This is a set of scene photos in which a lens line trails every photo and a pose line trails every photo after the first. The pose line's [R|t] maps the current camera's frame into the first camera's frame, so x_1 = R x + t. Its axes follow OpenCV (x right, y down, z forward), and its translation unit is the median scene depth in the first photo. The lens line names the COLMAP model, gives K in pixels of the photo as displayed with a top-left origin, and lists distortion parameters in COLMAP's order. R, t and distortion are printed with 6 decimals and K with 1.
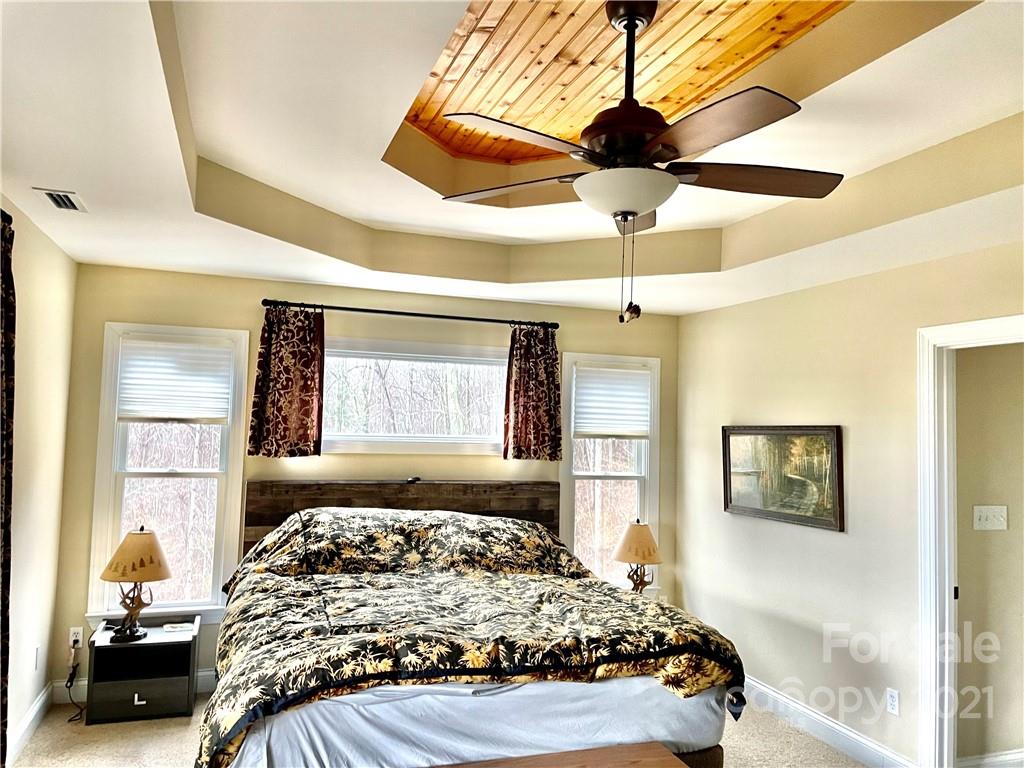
lens RADIAL K [[772.3, 0, 514.5], [0, 772.3, 385.3], [0, 0, 1]] dist [0.108231, -0.139631]
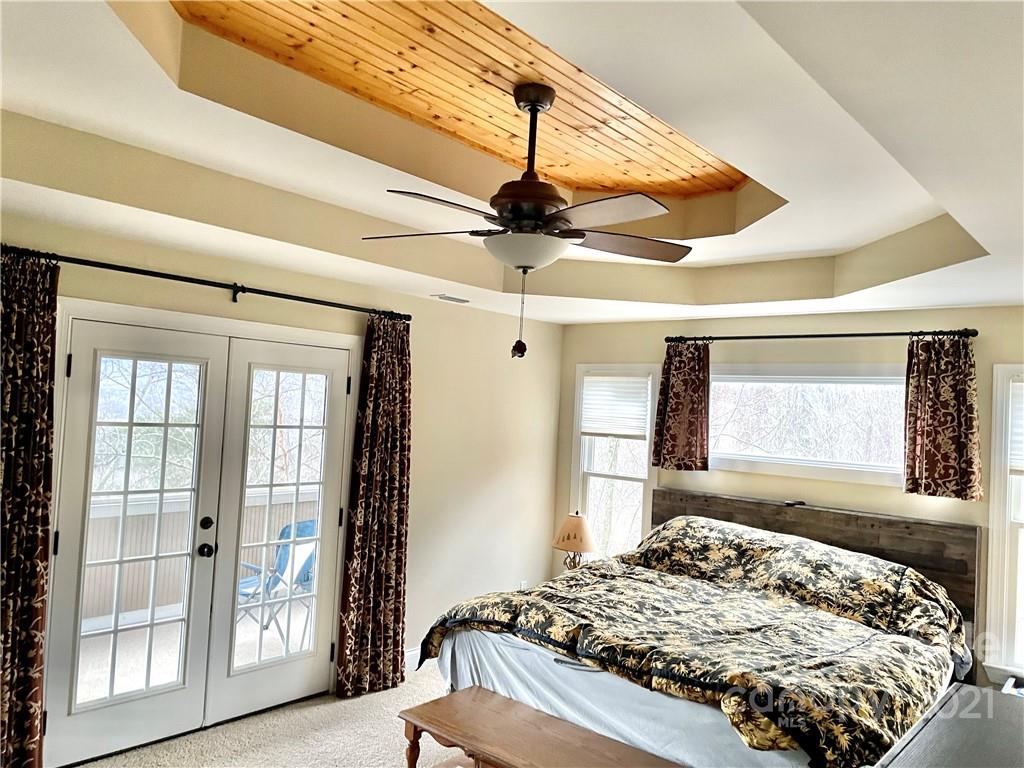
lens RADIAL K [[772.3, 0, 514.5], [0, 772.3, 385.3], [0, 0, 1]] dist [0.108231, -0.139631]
pose [[0.506641, -0.031479, -0.861582, 0.600049], [0.007180, 0.999453, -0.032295, 0.000997], [0.862127, 0.010176, 0.506590, 0.196078]]
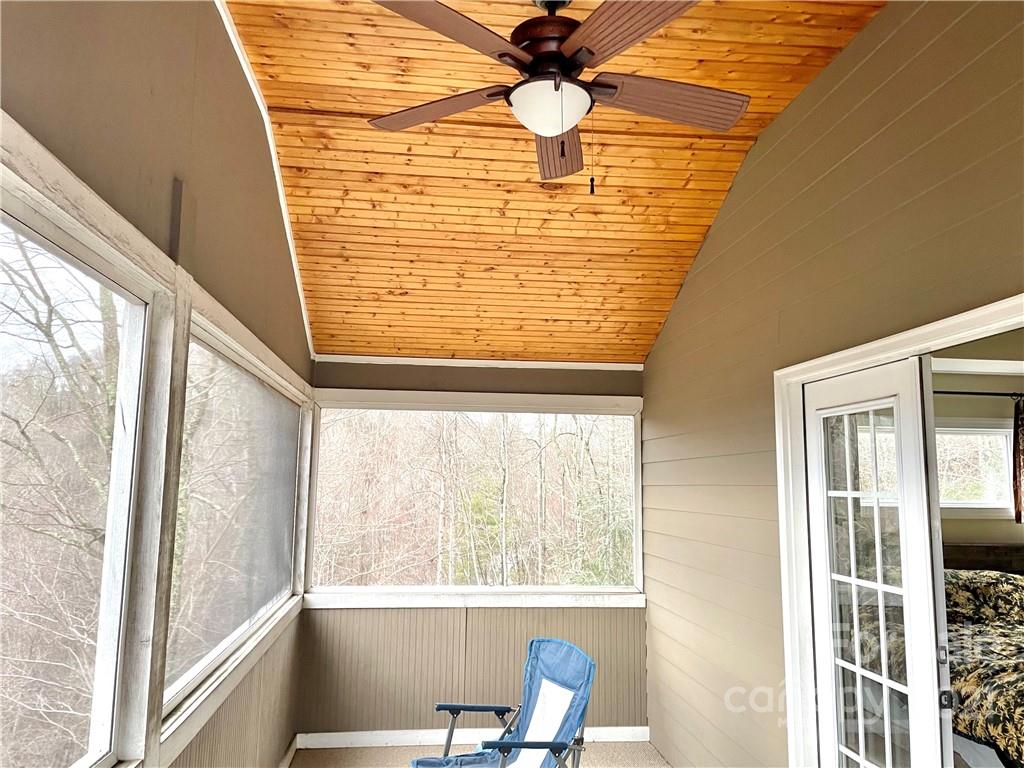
lens RADIAL K [[772.3, 0, 514.5], [0, 772.3, 385.3], [0, 0, 1]] dist [0.108231, -0.139631]
pose [[0.976458, -0.042903, -0.211396, -0.511240], [0.025173, 0.995989, -0.085860, -0.020144], [0.214232, 0.078517, 0.973622, -0.254500]]
